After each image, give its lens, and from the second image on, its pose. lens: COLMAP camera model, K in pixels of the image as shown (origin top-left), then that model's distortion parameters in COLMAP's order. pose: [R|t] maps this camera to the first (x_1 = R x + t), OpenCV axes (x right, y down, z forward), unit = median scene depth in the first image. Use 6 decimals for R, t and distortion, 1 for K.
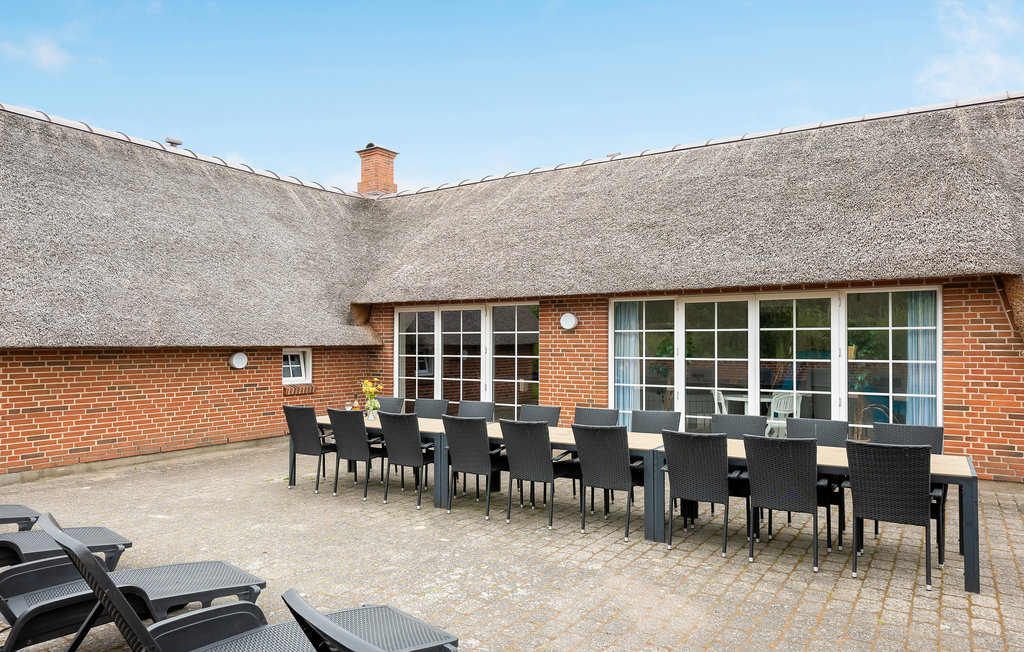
lens RADIAL K [[687.6, 0, 512.8], [0, 687.6, 333.2], [0, 0, 1]] dist [-0.007879, -0.000524]
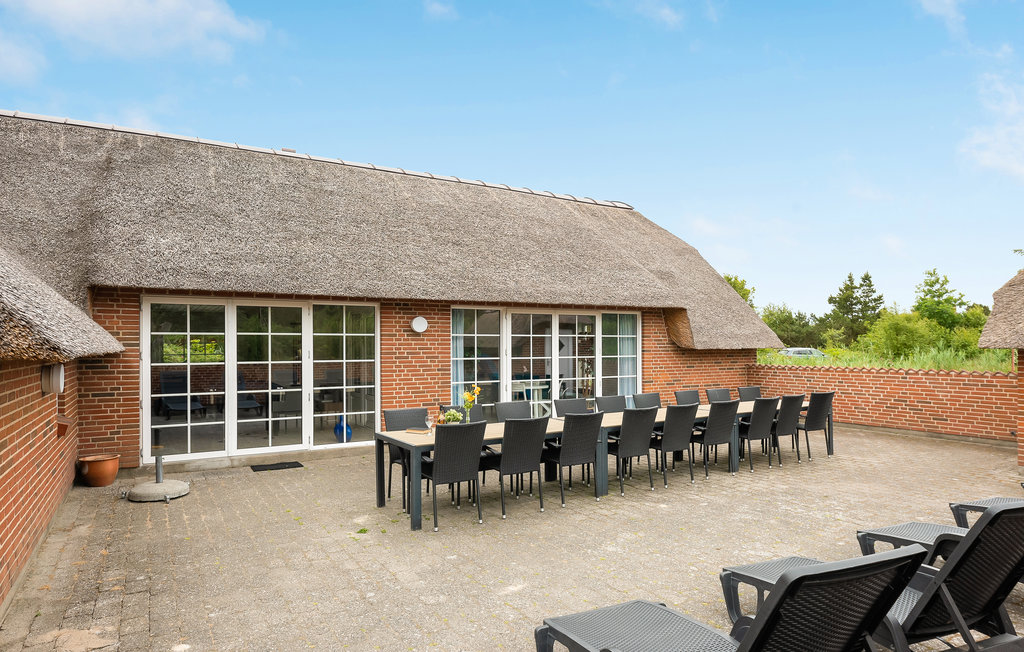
lens RADIAL K [[642.1, 0, 512.5], [0, 642.1, 323.8], [0, 0, 1]] dist [-0.001706, 0.002268]
pose [[0.414387, 0.031185, 0.909566, -0.769758], [-0.009955, 0.999508, -0.029733, 0.009134], [-0.910046, 0.003266, 0.414493, 0.496332]]
